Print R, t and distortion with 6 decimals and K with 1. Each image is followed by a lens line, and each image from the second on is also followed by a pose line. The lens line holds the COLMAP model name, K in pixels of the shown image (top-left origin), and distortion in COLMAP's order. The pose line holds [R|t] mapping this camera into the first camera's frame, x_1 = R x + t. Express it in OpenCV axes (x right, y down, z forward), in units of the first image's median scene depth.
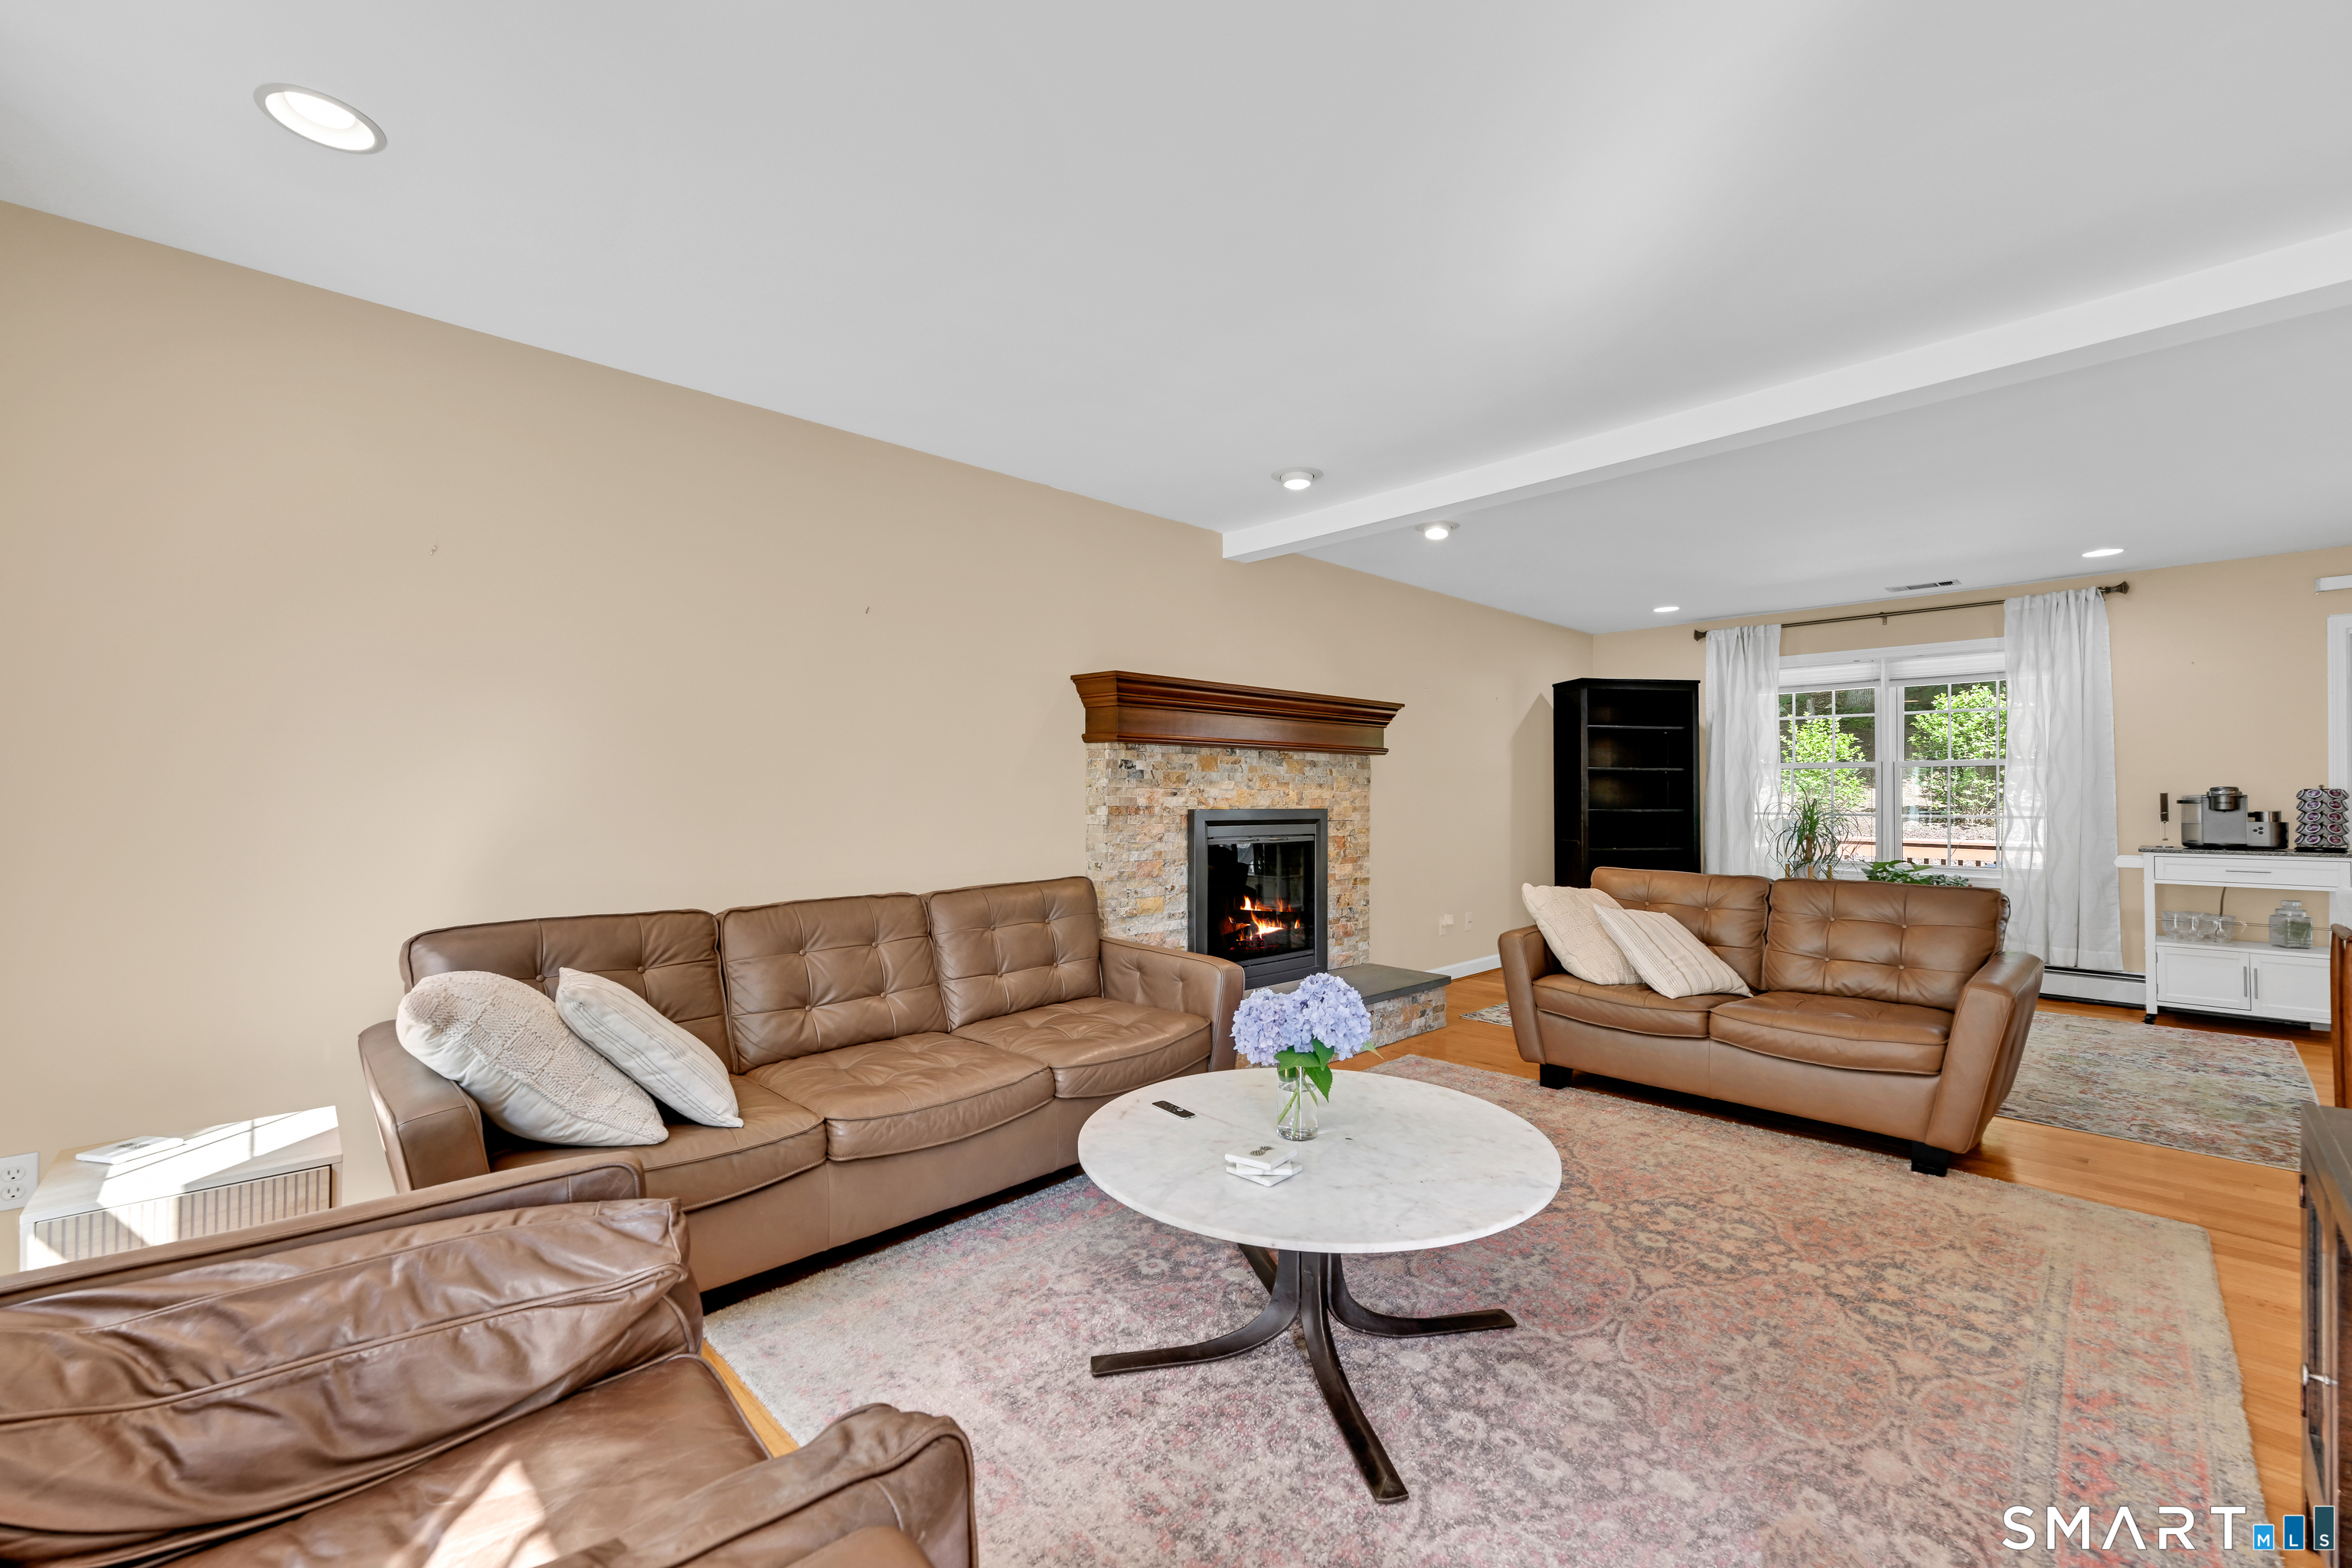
lens RADIAL K [[953.9, 0, 1153.9], [0, 953.9, 785.5], [0, 0, 1]] dist [-0.002403, 0.000473]
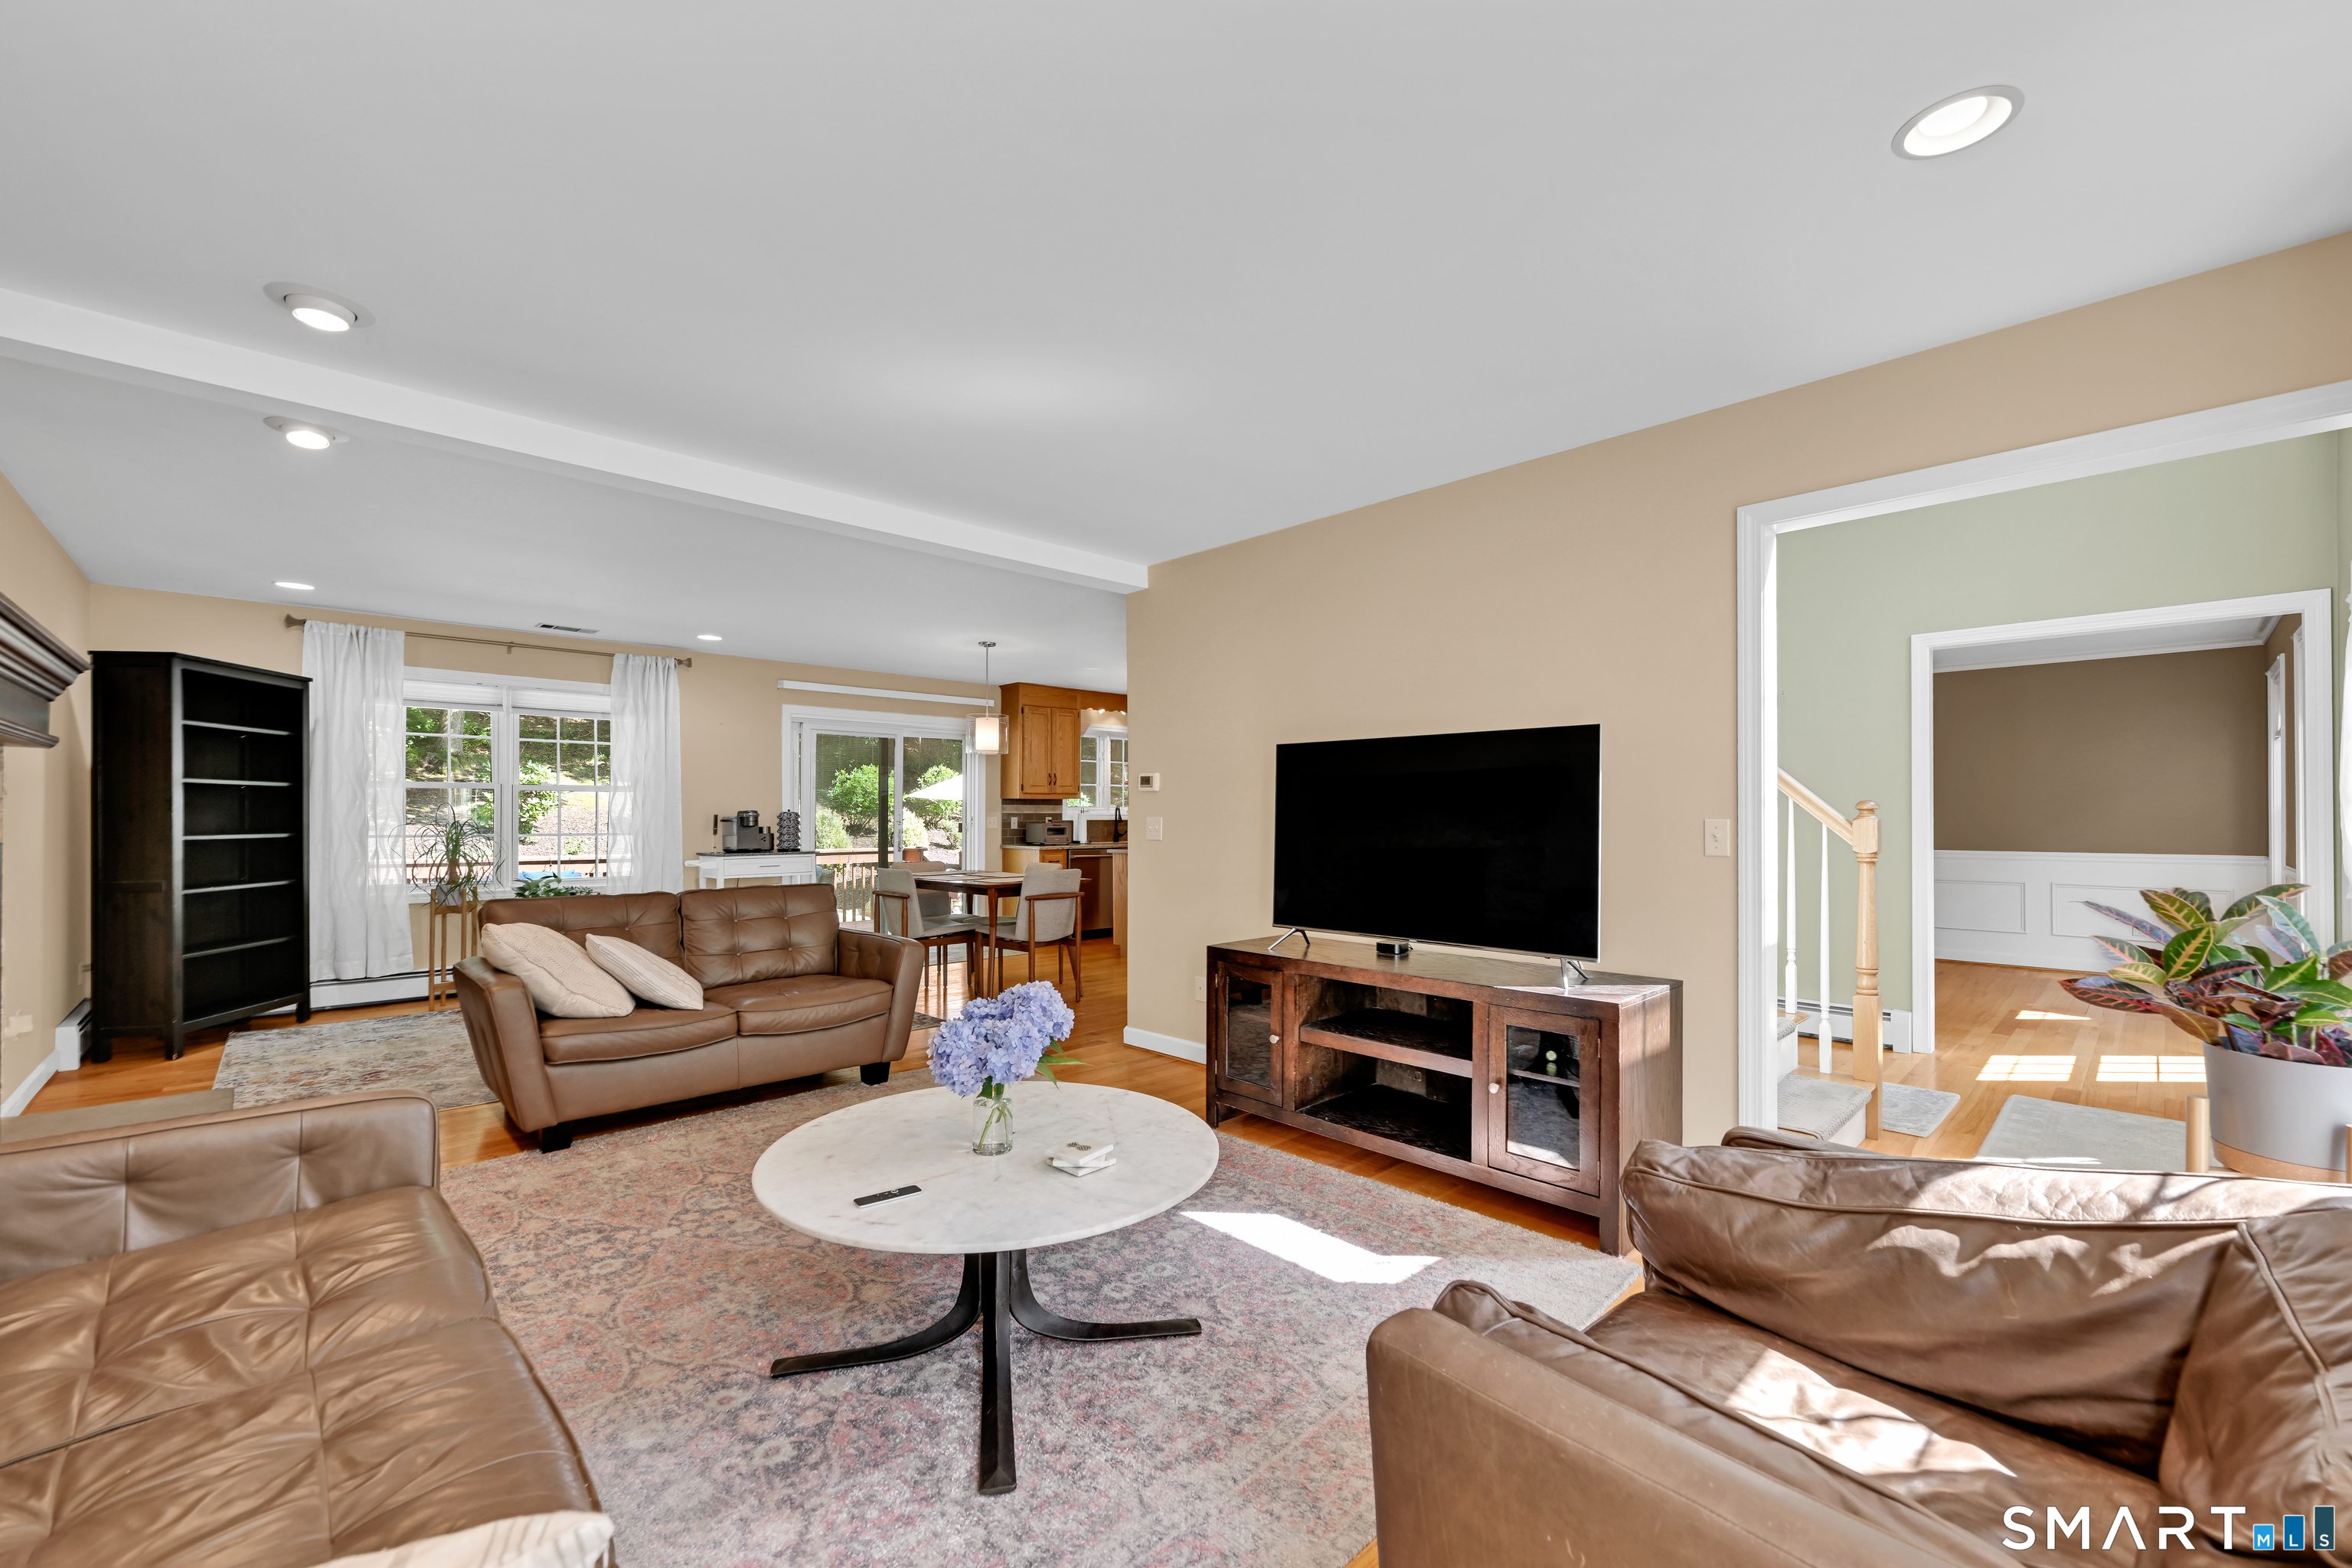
lens RADIAL K [[953.9, 0, 1190.8], [0, 953.9, 803.9], [0, 0, 1]] dist [-0.002403, 0.000473]
pose [[-0.023942, 0.011248, 0.999650, -0.448575], [-0.009694, 0.999887, -0.011483, 0.001856], [-0.999666, -0.009966, -0.023830, 0.412737]]
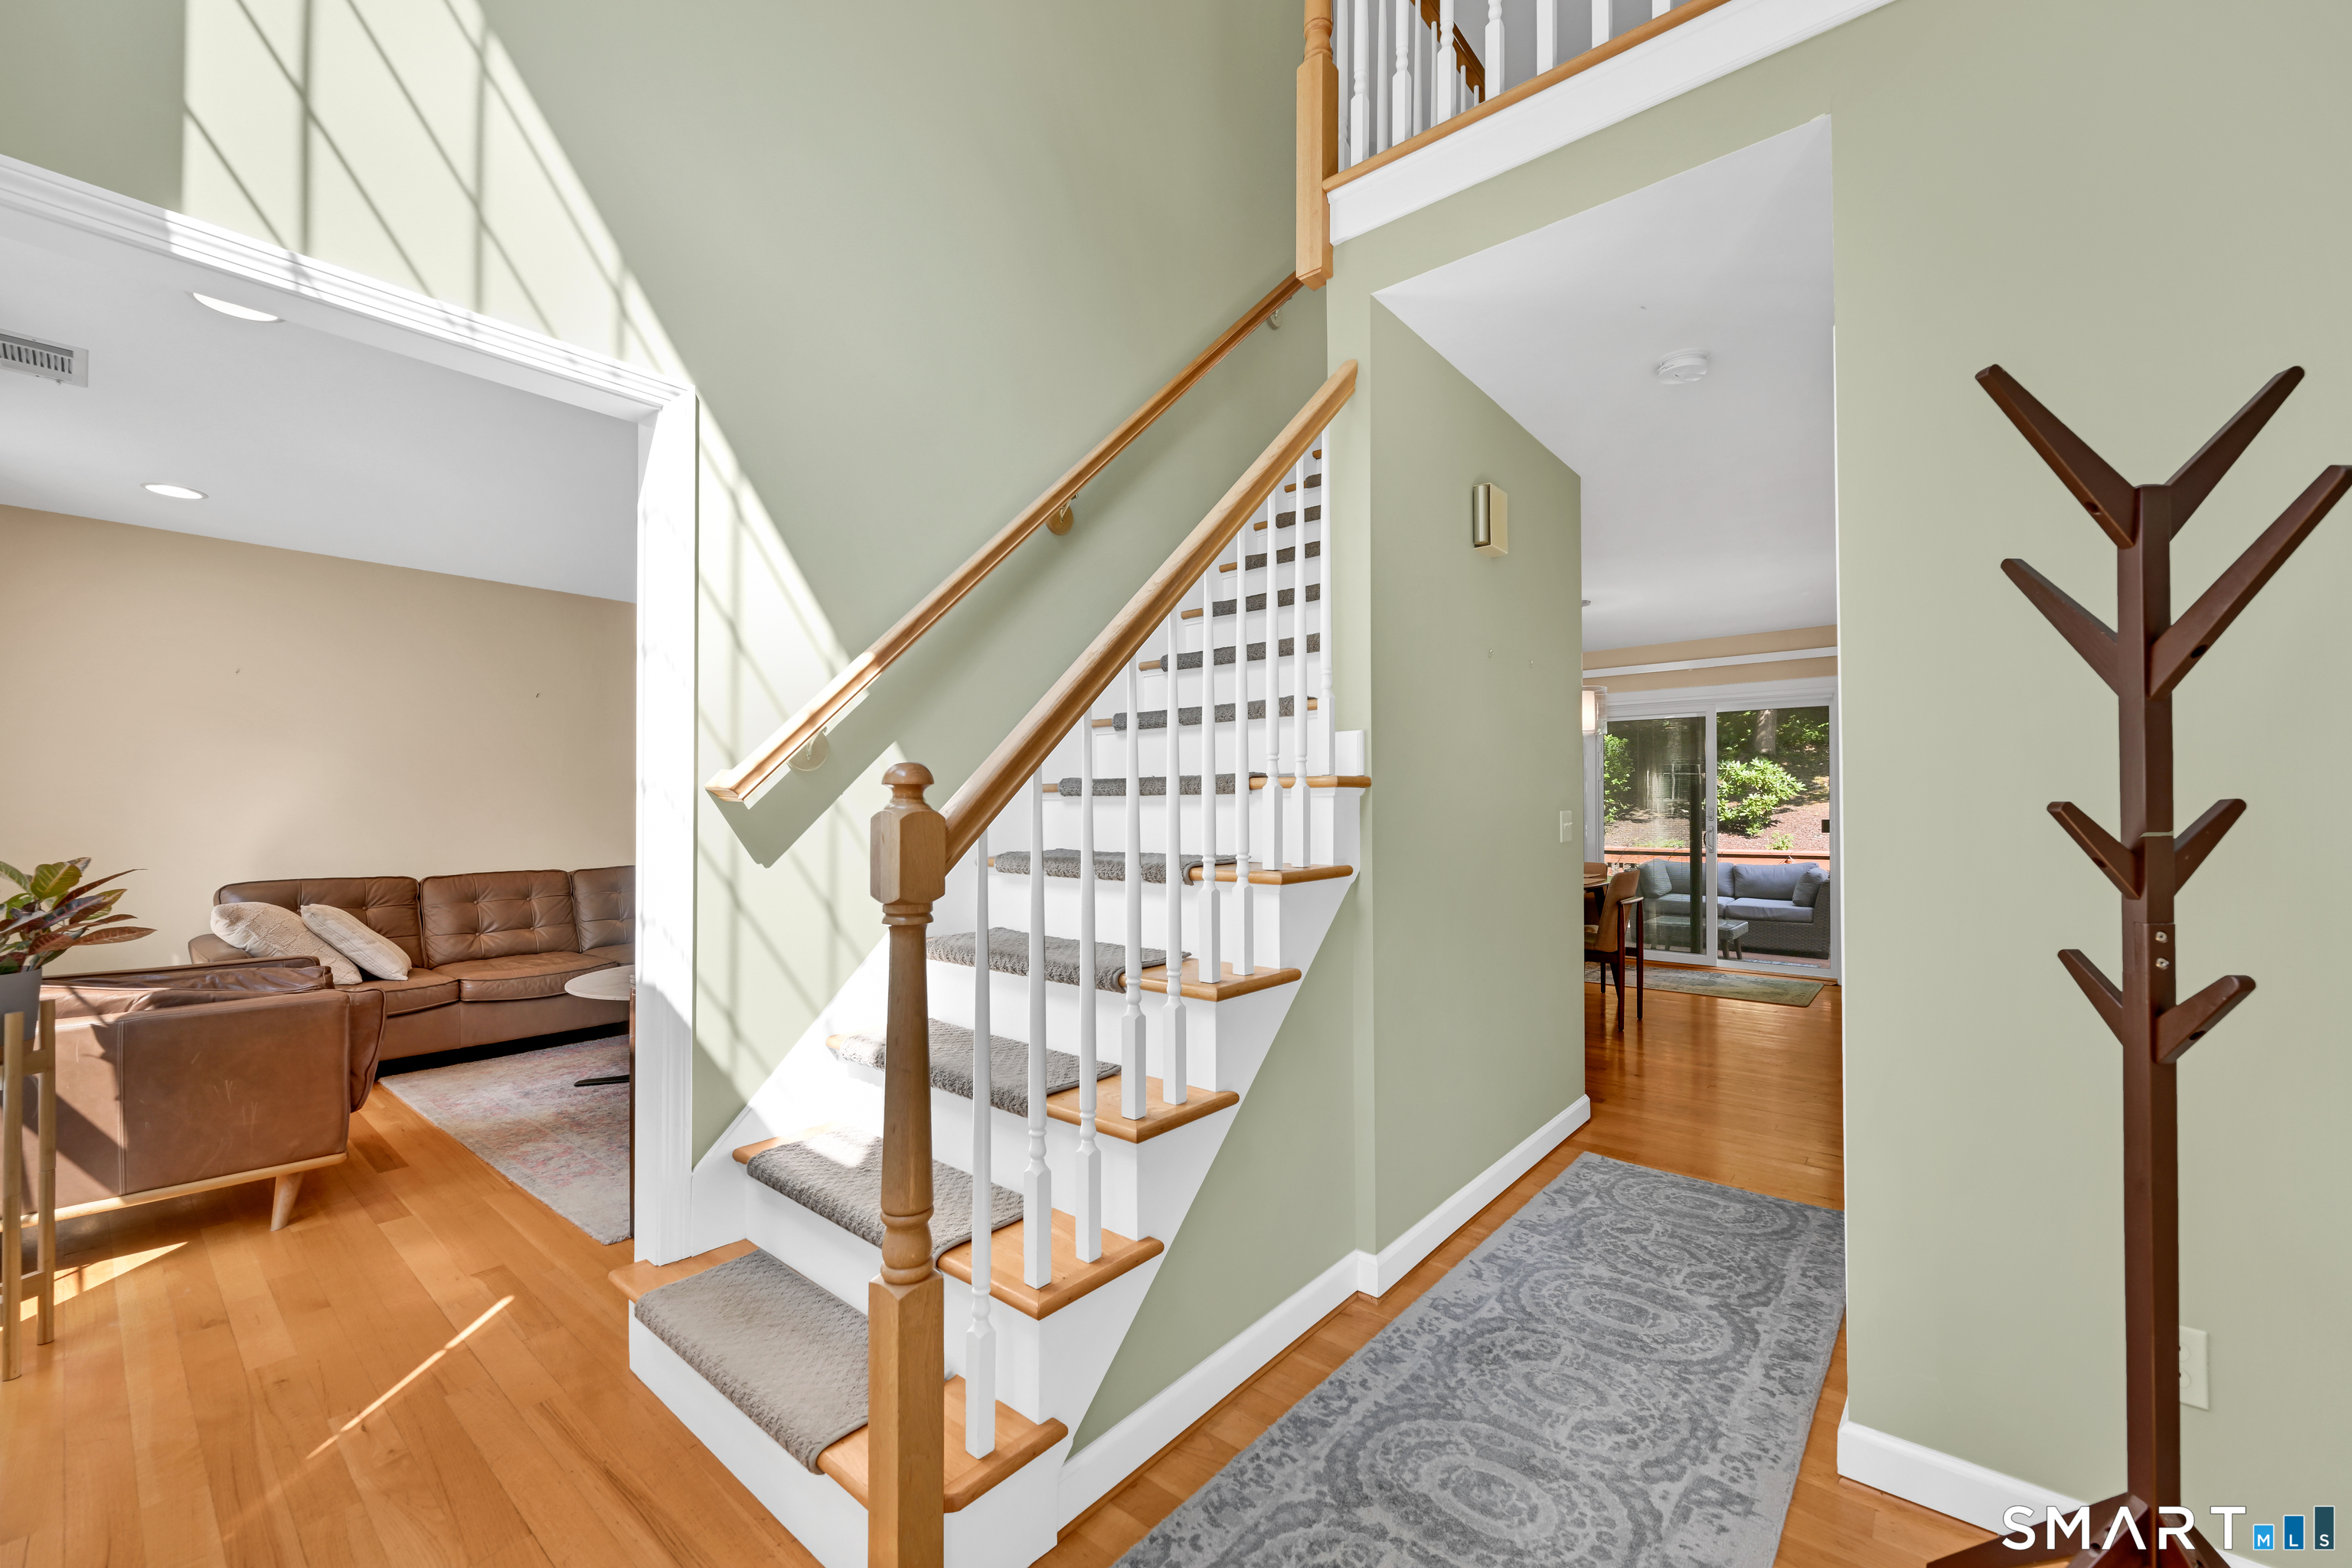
lens RADIAL K [[953.9, 0, 1168.1], [0, 953.9, 793.8], [0, 0, 1]] dist [-0.002403, 0.000473]
pose [[0.993964, 0.000308, 0.109709, 0.479220], [0.000486, 0.999974, -0.007203, -0.004055], [-0.109709, 0.007213, 0.993938, -0.589430]]
